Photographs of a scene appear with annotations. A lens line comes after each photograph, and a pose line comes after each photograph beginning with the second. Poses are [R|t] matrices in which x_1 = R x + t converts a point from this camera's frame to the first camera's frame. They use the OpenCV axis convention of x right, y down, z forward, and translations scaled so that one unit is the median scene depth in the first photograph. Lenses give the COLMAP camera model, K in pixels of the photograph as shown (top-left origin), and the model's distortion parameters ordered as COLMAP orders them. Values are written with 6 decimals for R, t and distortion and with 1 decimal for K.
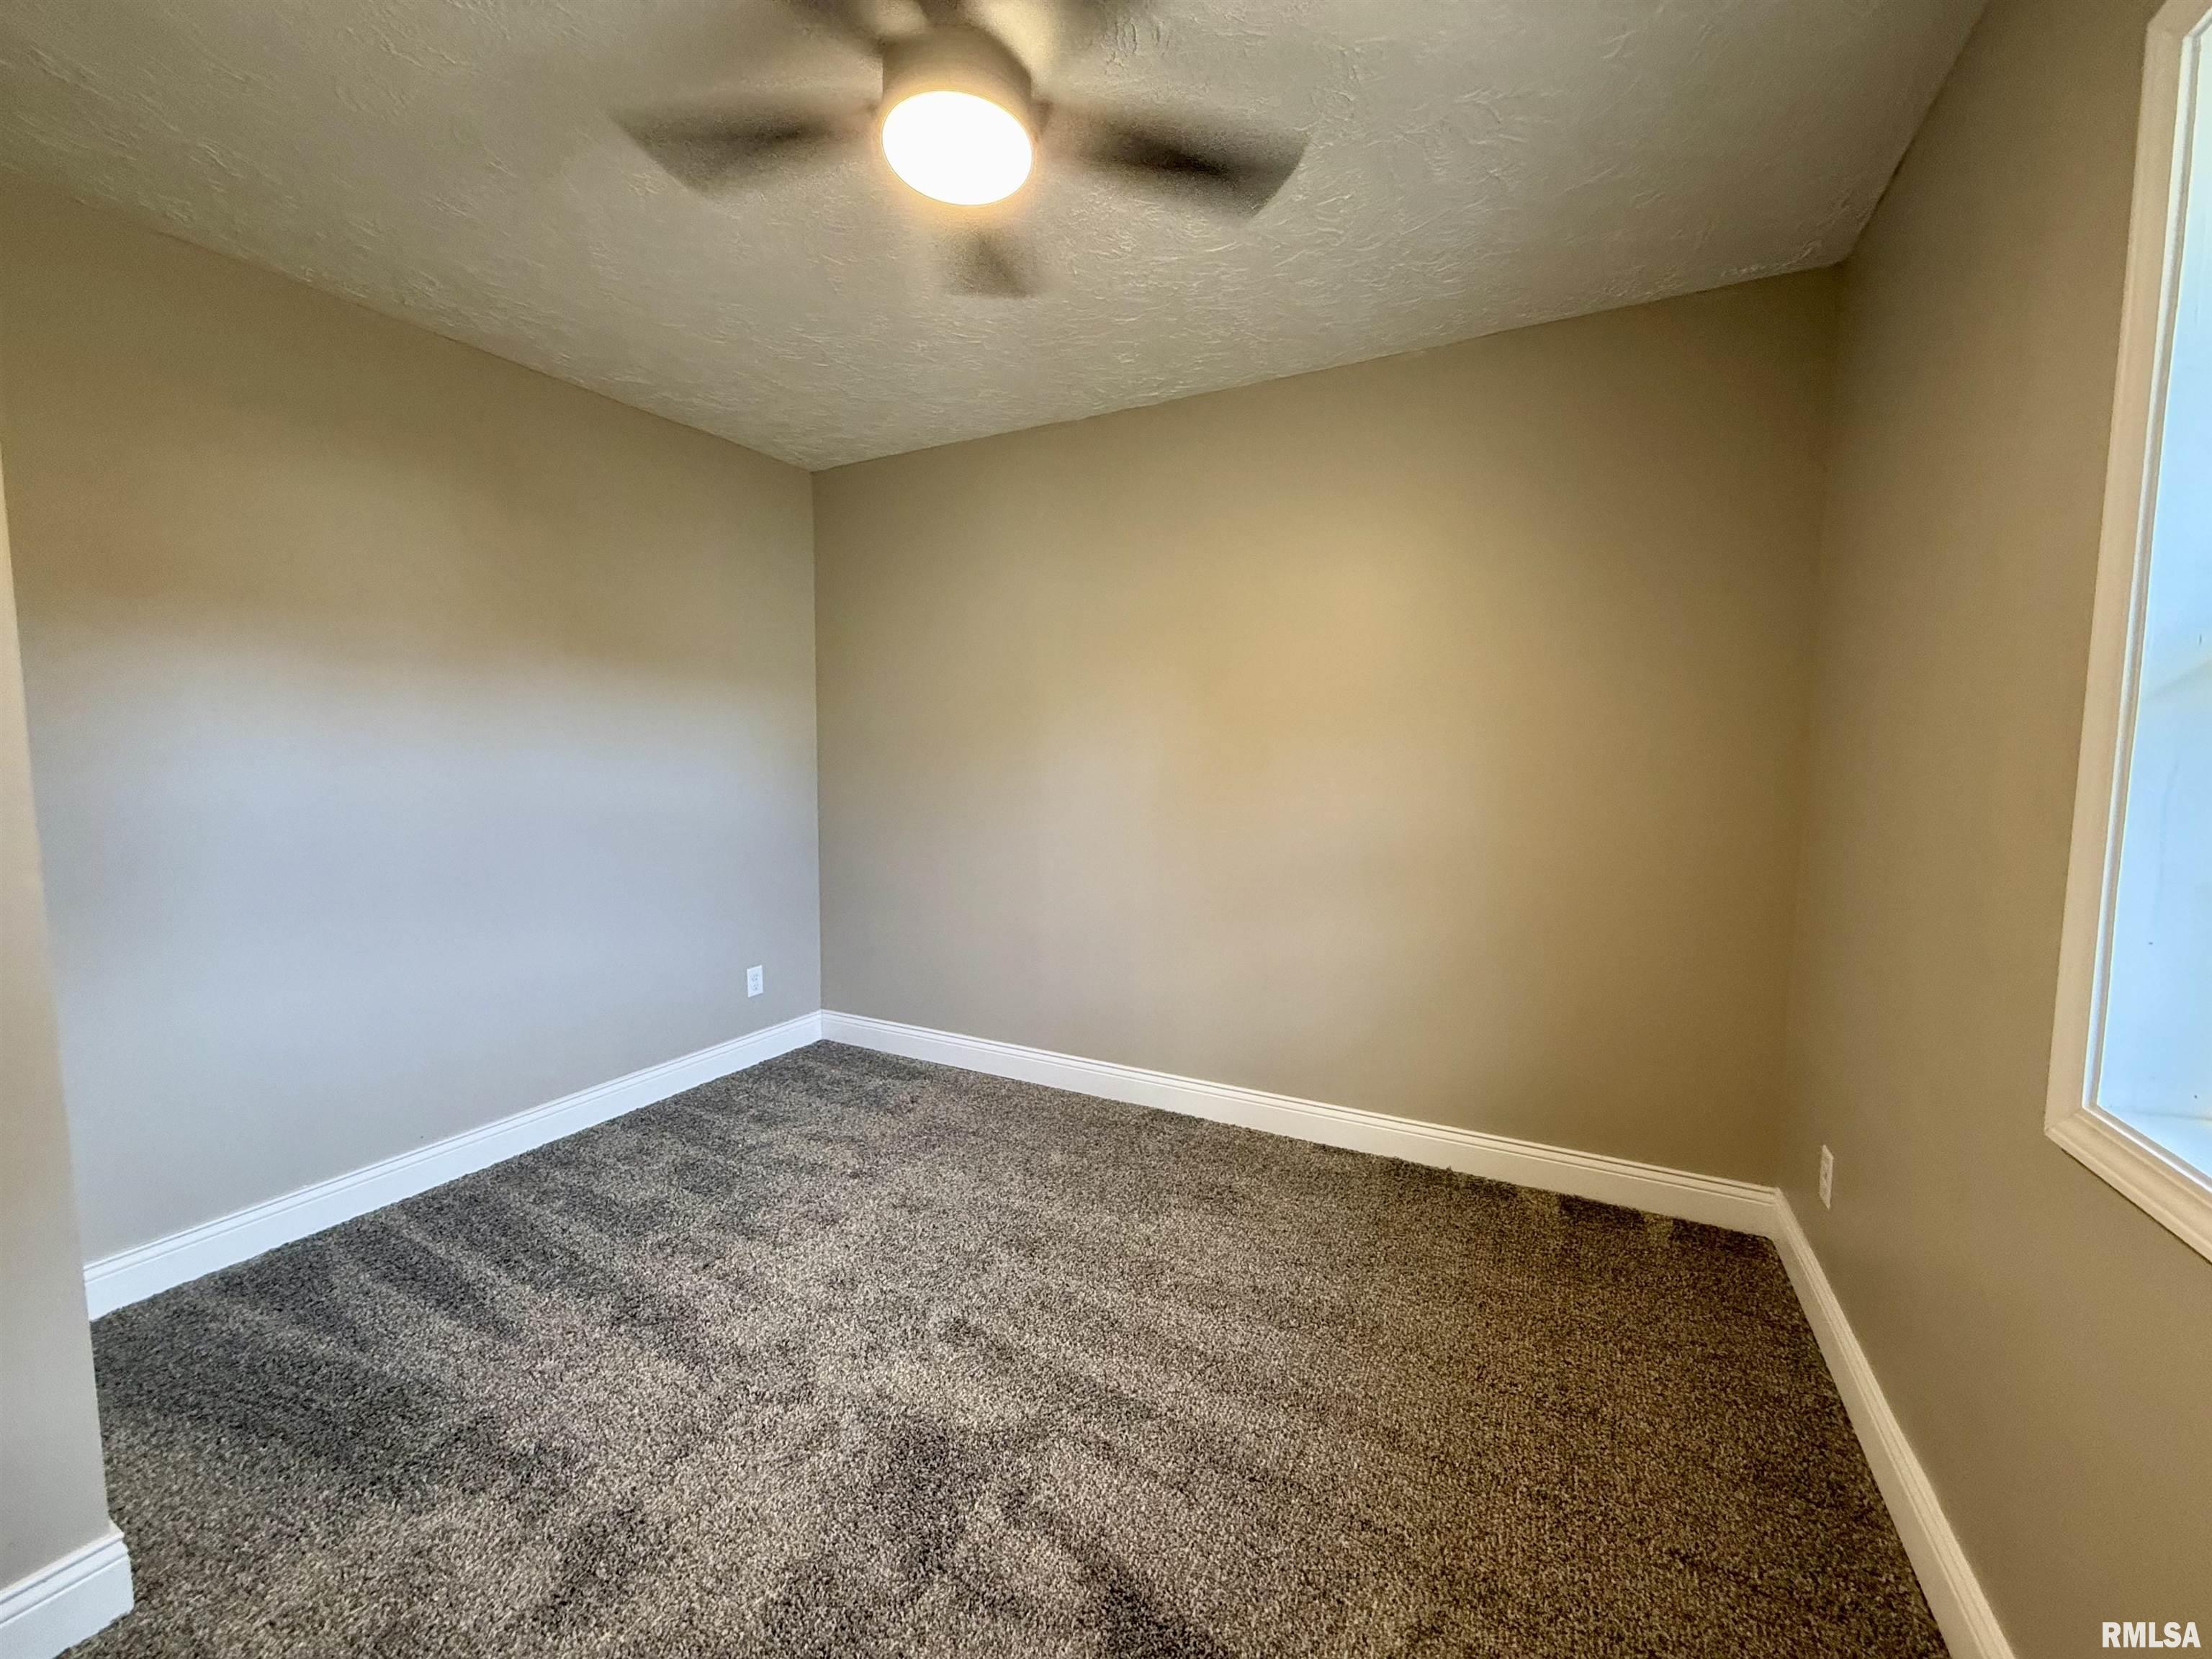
lens RADIAL K [[880.5, 0, 1088.6], [0, 880.5, 824.7], [0, 0, 1]] dist [-0.001467, 0.000410]
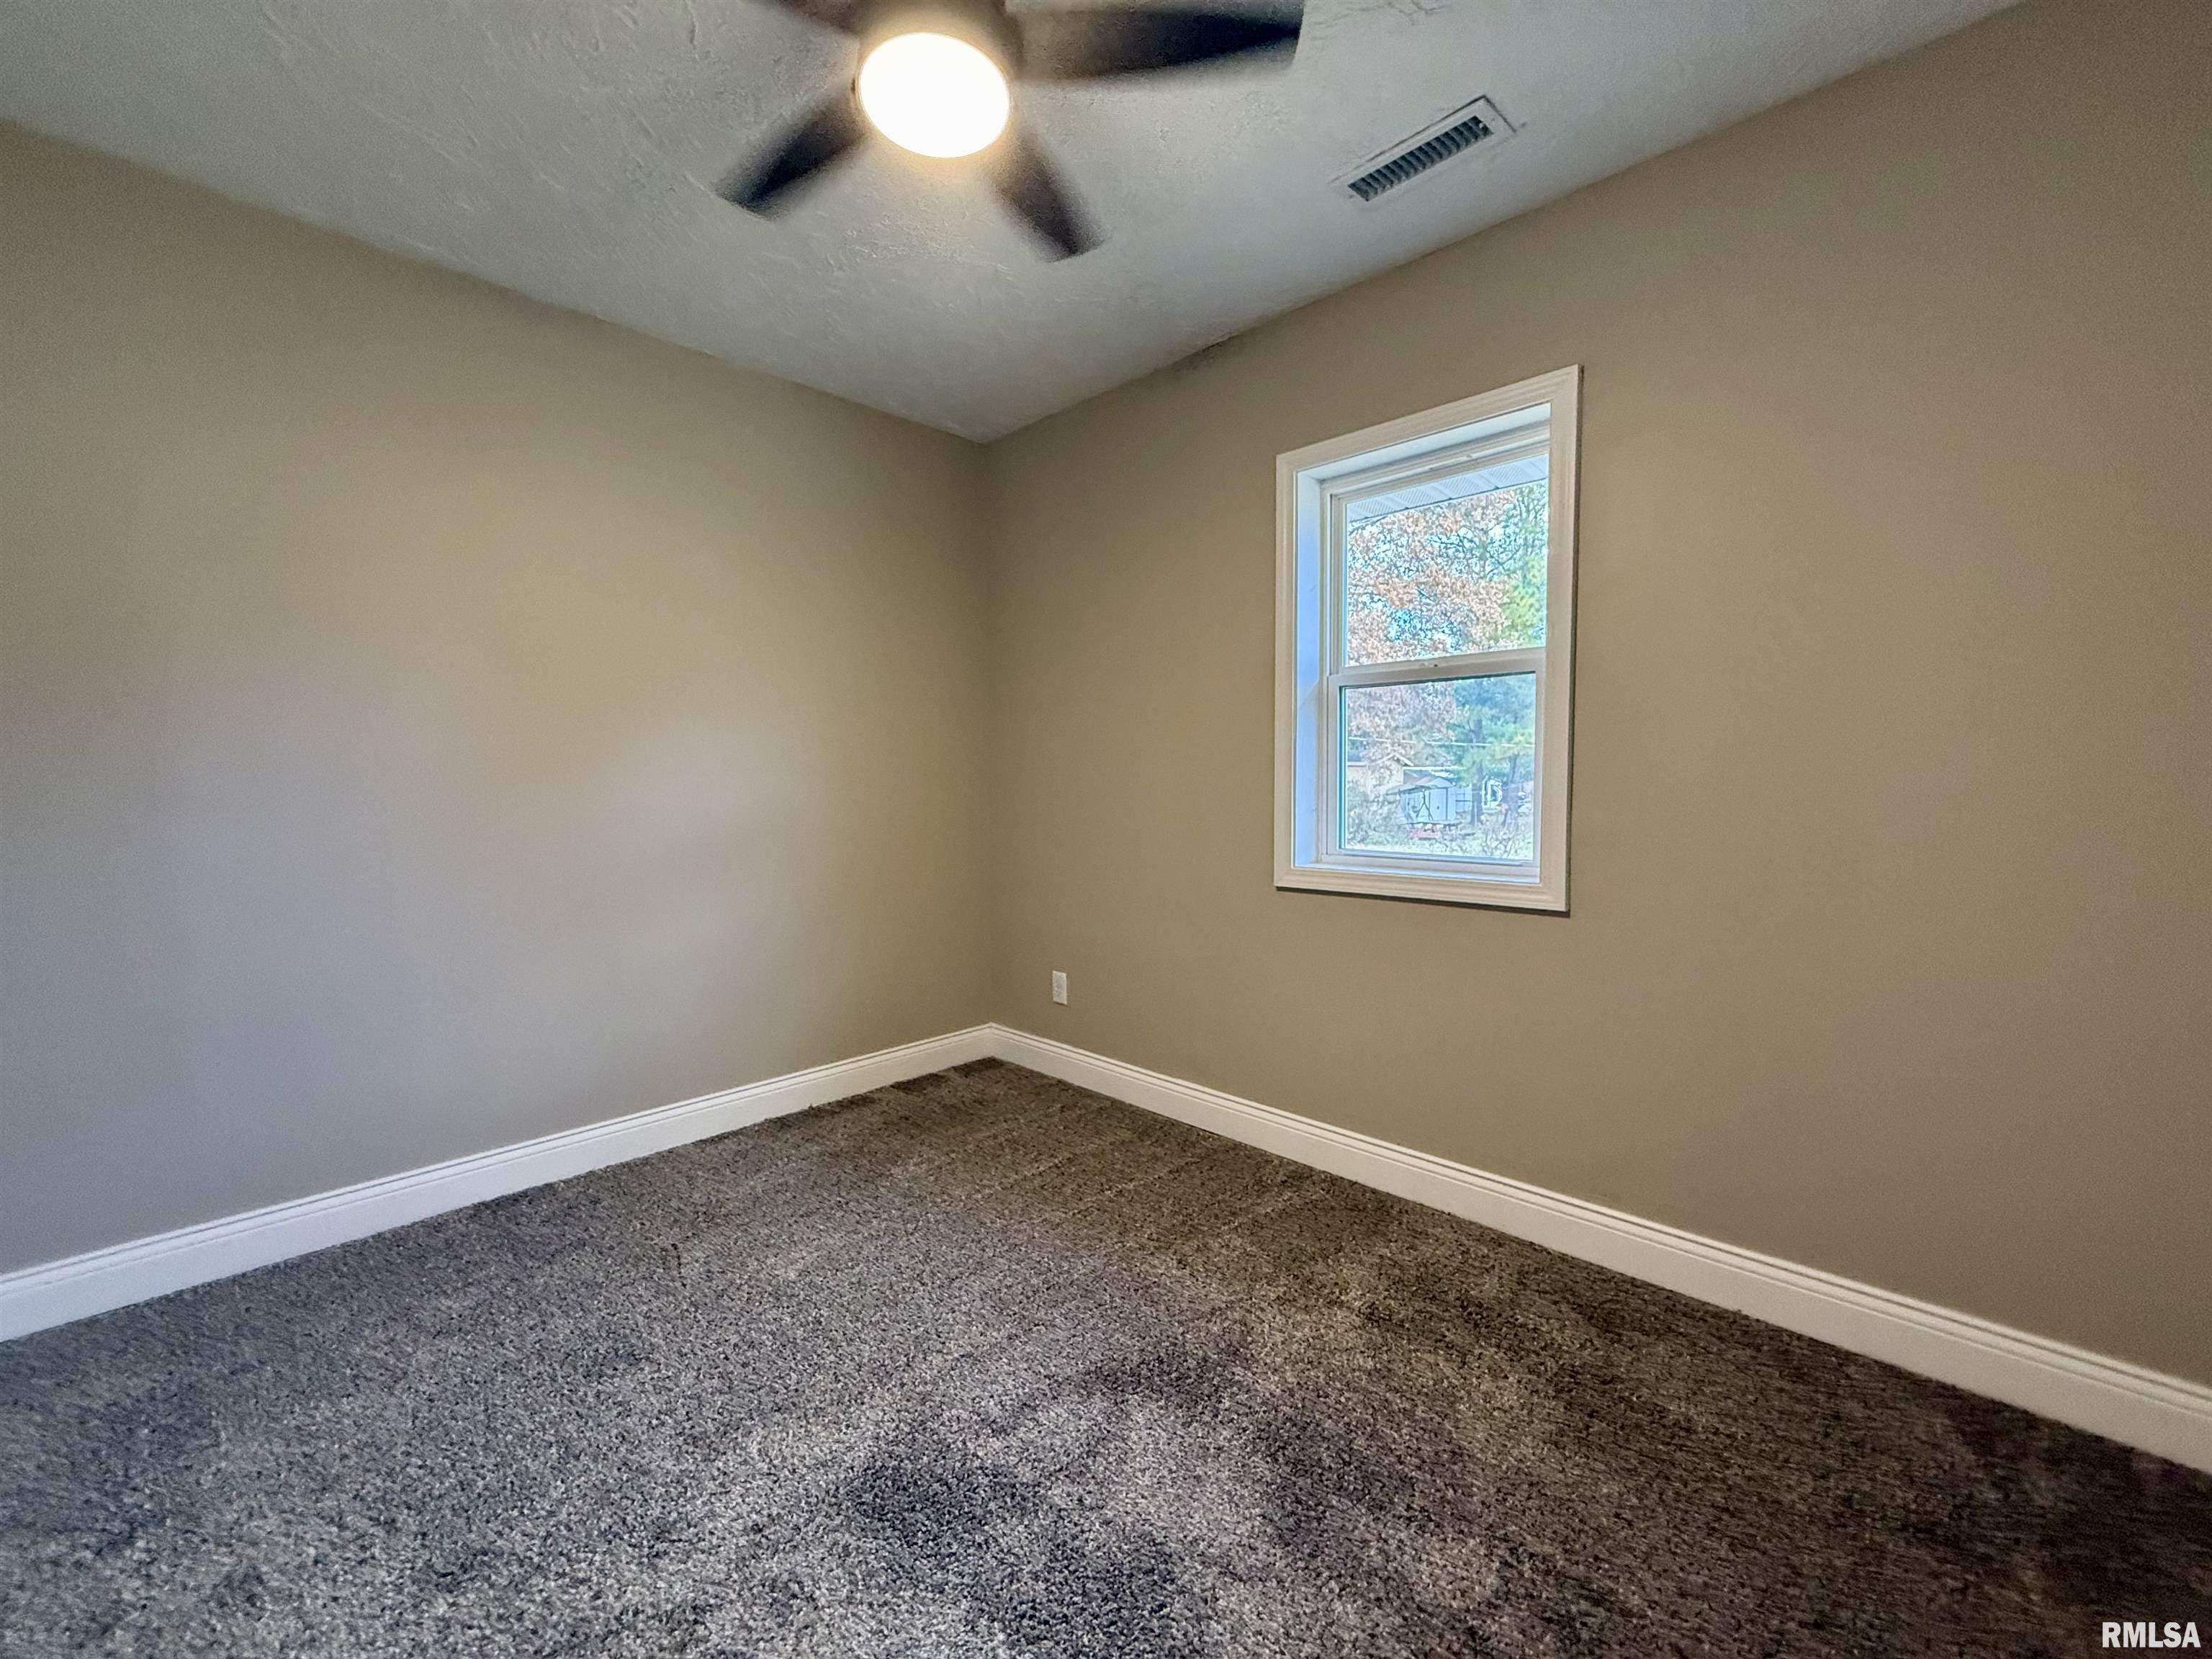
lens RADIAL K [[880.5, 0, 1101.2], [0, 880.5, 828.9], [0, 0, 1]] dist [-0.001467, 0.000410]
pose [[0.283395, -0.061022, 0.957060, -0.578912], [0.083719, 0.995738, 0.038698, 0.023431], [-0.955342, 0.069158, 0.287296, 0.308103]]
